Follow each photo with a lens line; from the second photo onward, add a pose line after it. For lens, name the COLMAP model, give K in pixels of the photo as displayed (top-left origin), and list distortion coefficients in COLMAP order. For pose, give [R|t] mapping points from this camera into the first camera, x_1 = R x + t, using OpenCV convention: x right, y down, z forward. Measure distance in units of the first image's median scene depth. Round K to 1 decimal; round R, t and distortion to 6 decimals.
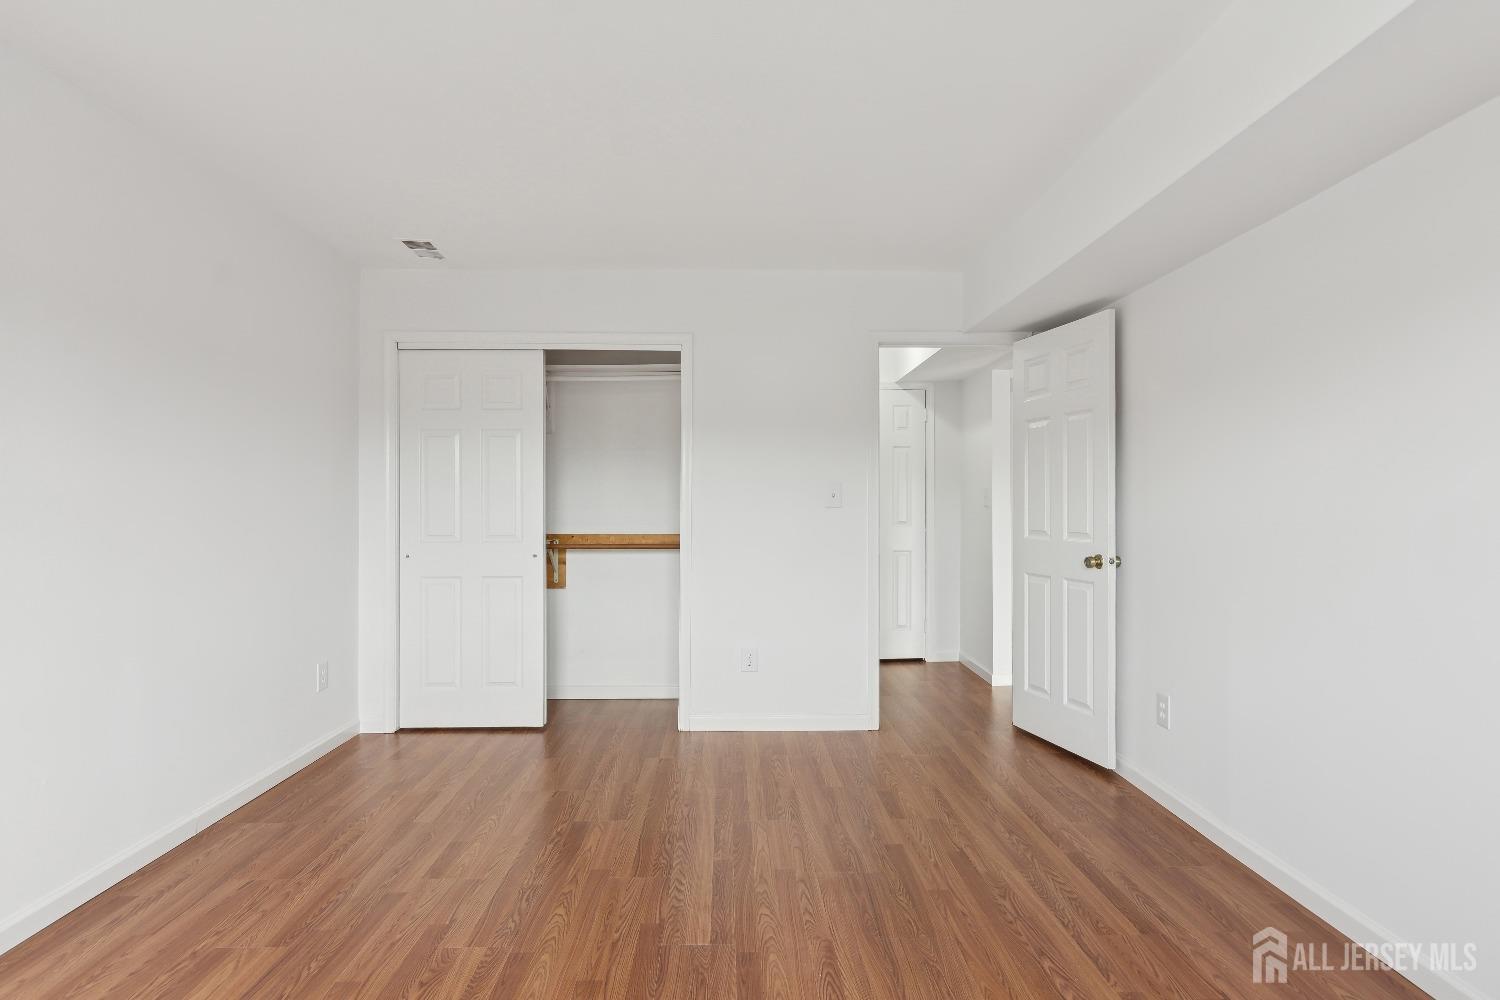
lens RADIAL K [[819.5, 0, 750.5], [0, 819.5, 496.5], [0, 0, 1]] dist [0.014146, -0.001590]
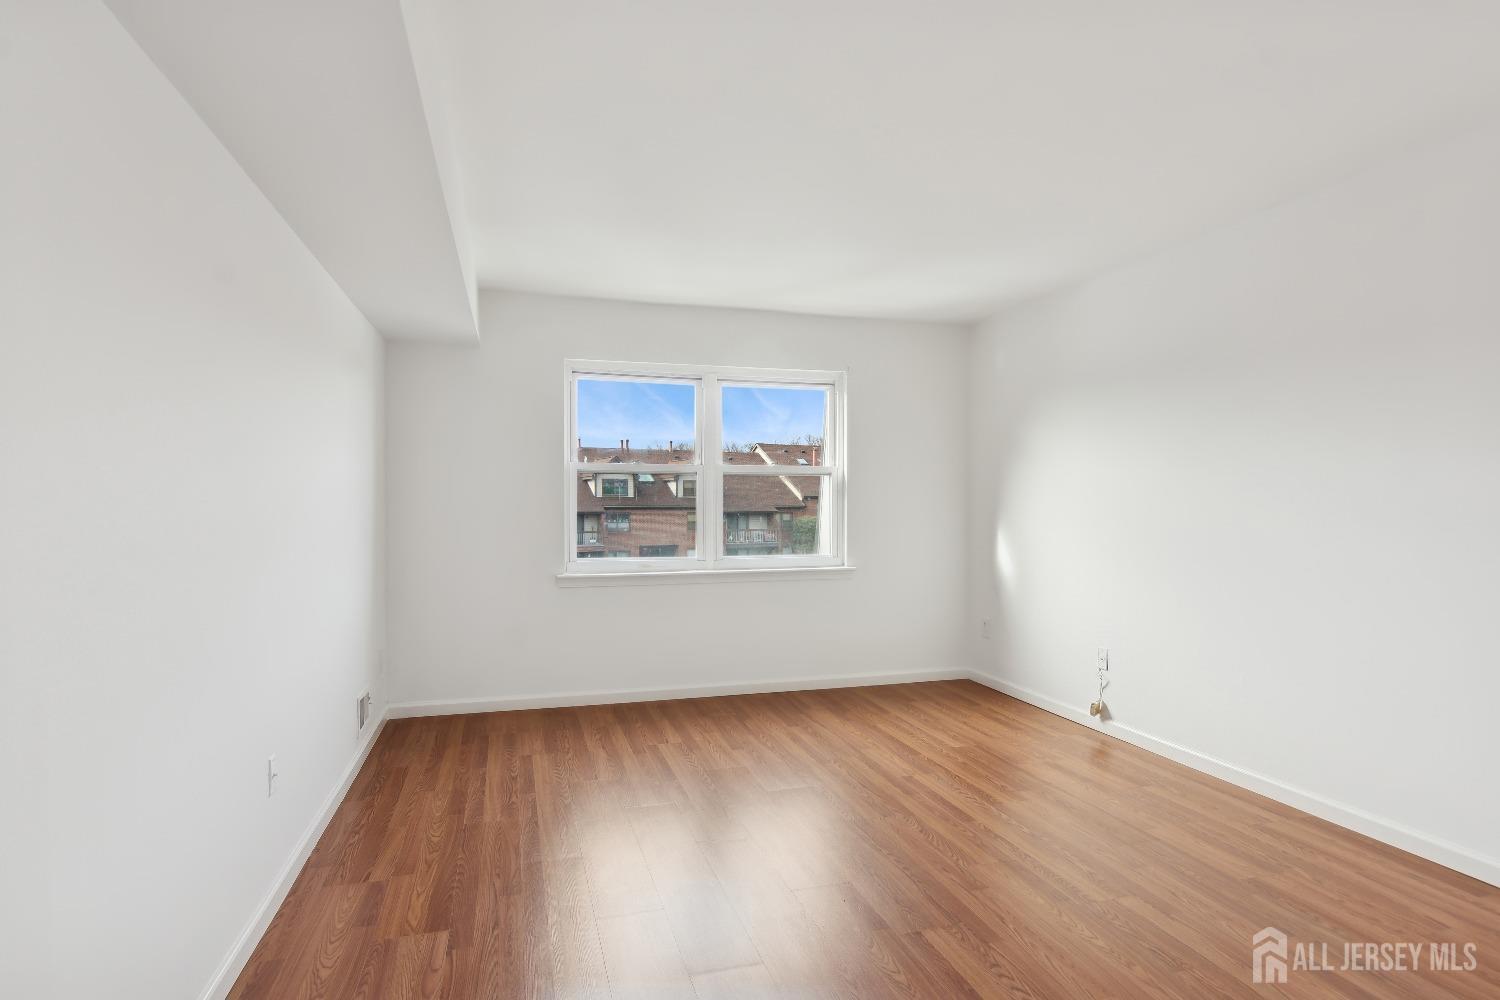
lens RADIAL K [[819.5, 0, 750.5], [0, 819.5, 496.5], [0, 0, 1]] dist [0.014146, -0.001590]
pose [[-0.966810, -0.009021, -0.255337, 0.425271], [-0.004616, 0.999830, -0.017847, 0.017224], [0.255455, -0.016076, -0.966687, 1.947728]]
